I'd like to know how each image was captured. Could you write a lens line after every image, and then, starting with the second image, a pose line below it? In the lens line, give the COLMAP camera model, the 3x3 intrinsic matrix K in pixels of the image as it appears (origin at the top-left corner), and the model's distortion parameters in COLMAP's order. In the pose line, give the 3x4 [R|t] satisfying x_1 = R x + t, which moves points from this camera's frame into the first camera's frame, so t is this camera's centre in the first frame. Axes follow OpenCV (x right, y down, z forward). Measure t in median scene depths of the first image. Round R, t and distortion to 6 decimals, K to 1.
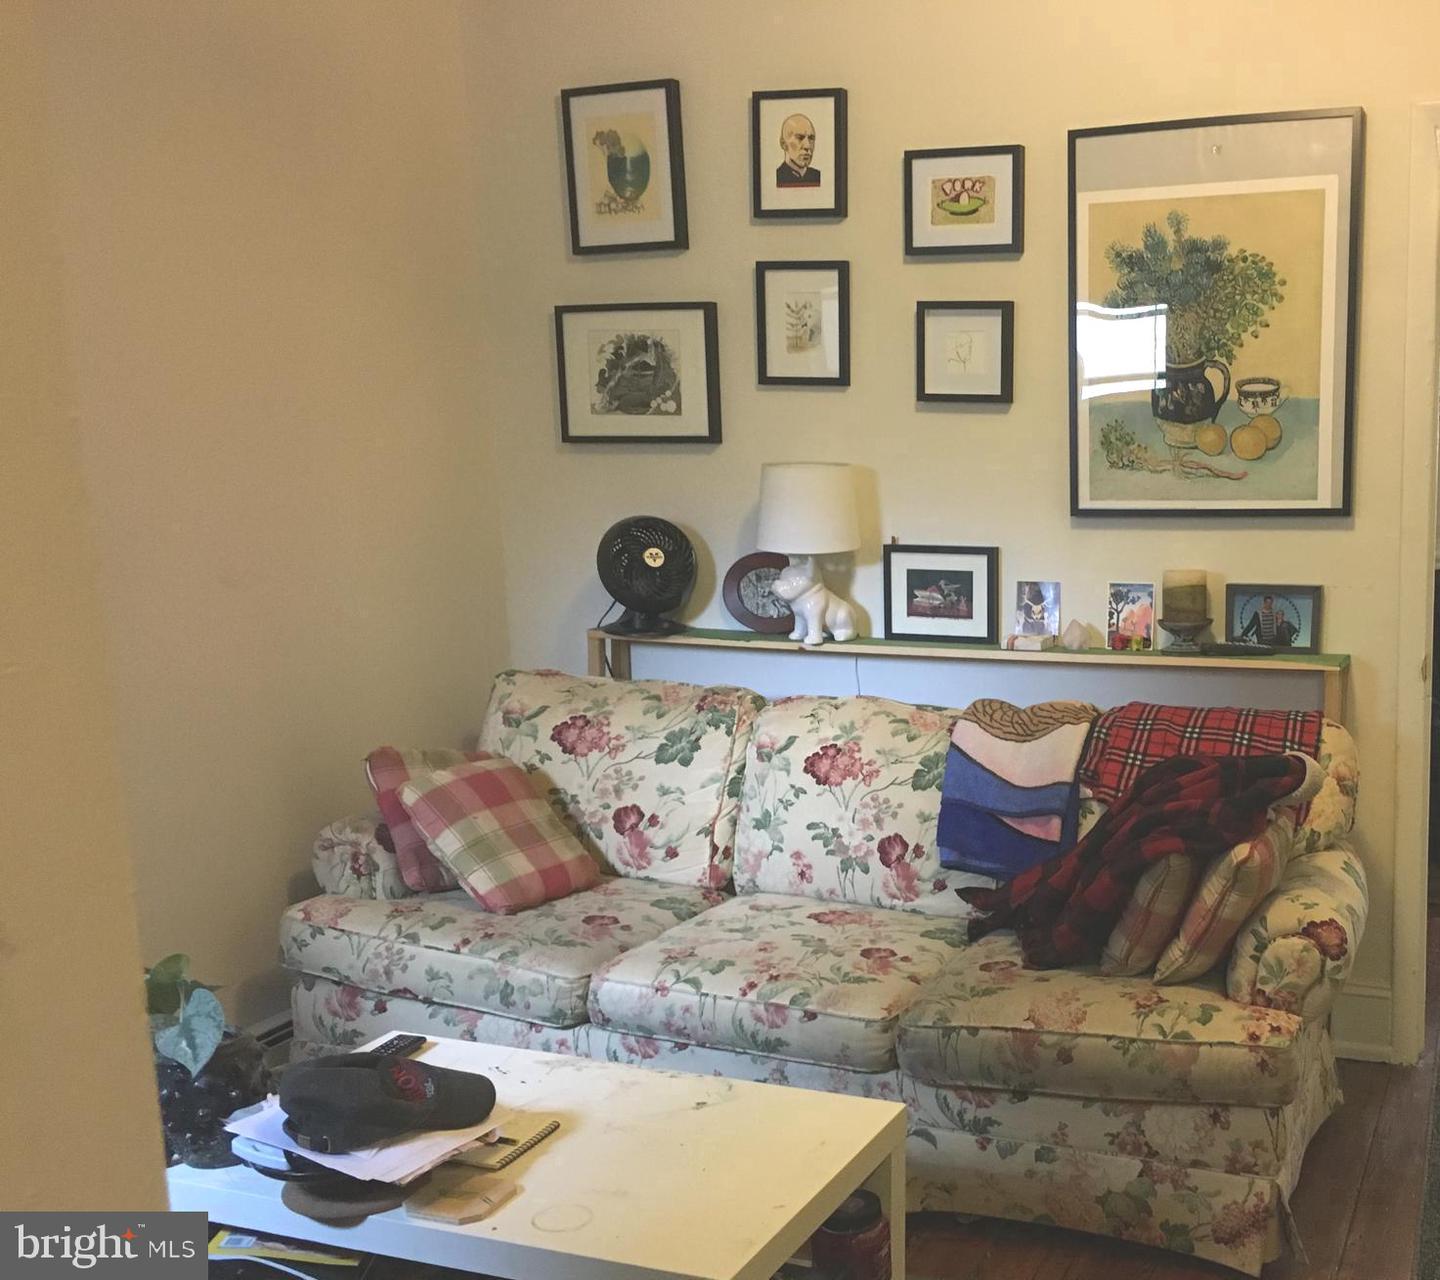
lens RADIAL K [[2040.9, 0, 720.0], [0, 2040.9, 640.0], [0, 0, 1]] dist [-0.034112, -0.020783]
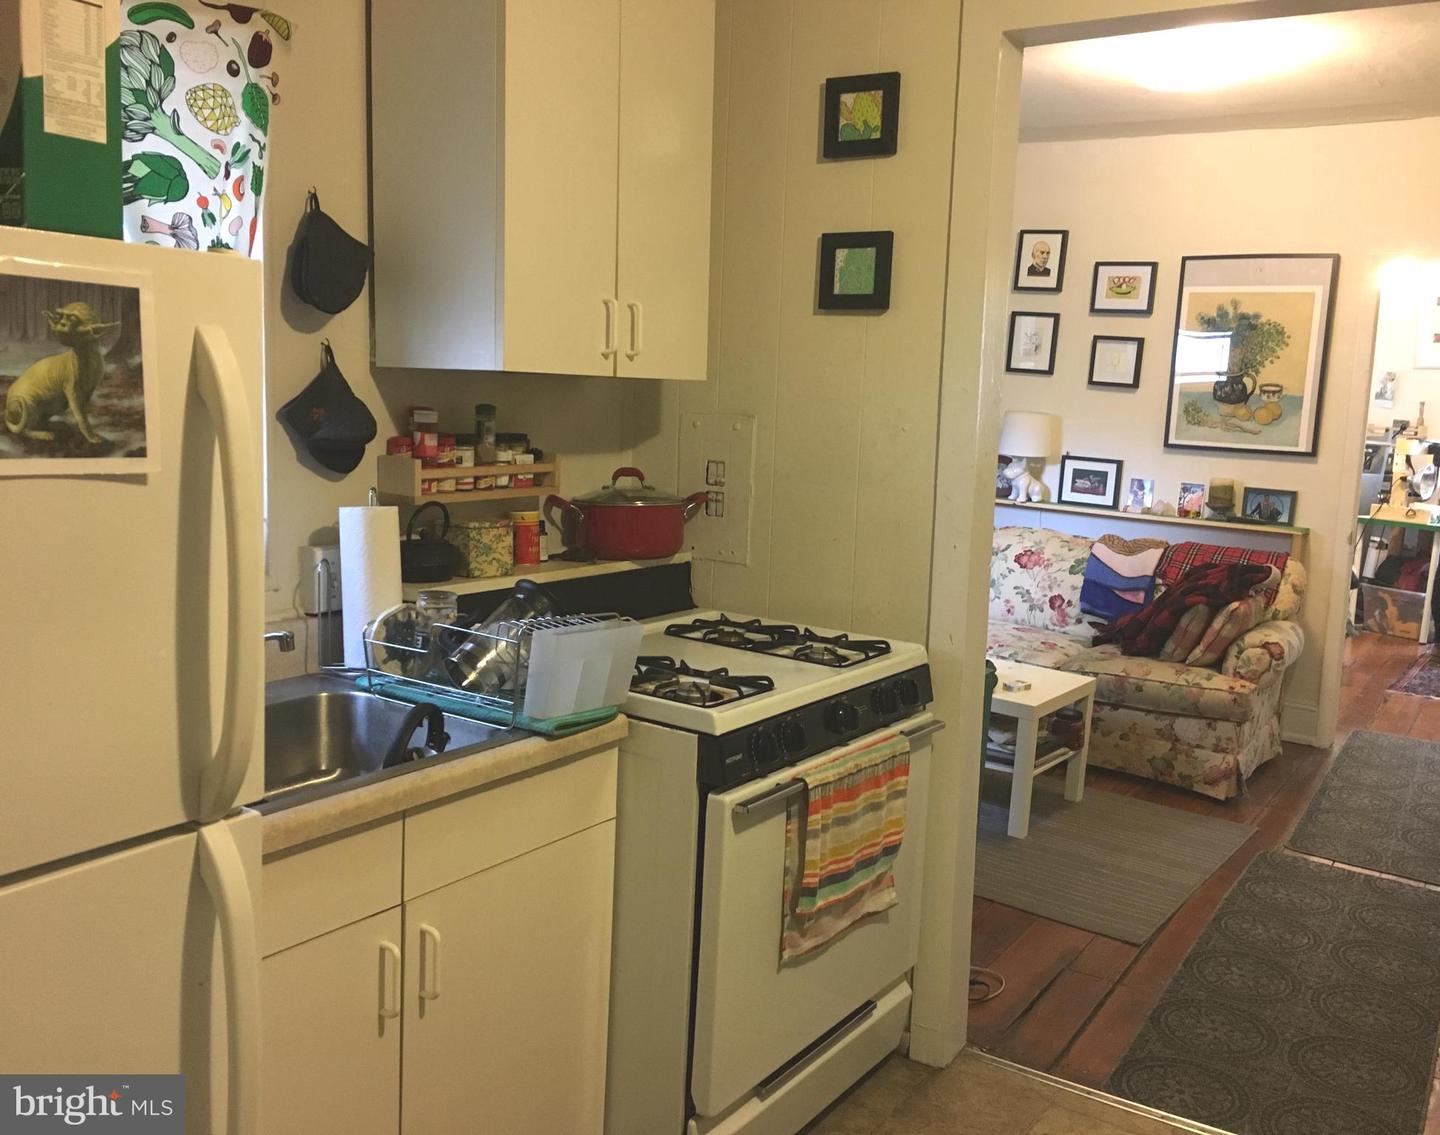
lens RADIAL K [[1337.4, 0, 602.2], [0, 1337.4, 560.3], [0, 0, 1]] dist [0.005182, -0.008958]
pose [[0.973493, 0.087688, -0.211241, -0.080386], [-0.079799, 0.995767, 0.045601, 0.035594], [0.214346, -0.027536, 0.976370, -0.419576]]
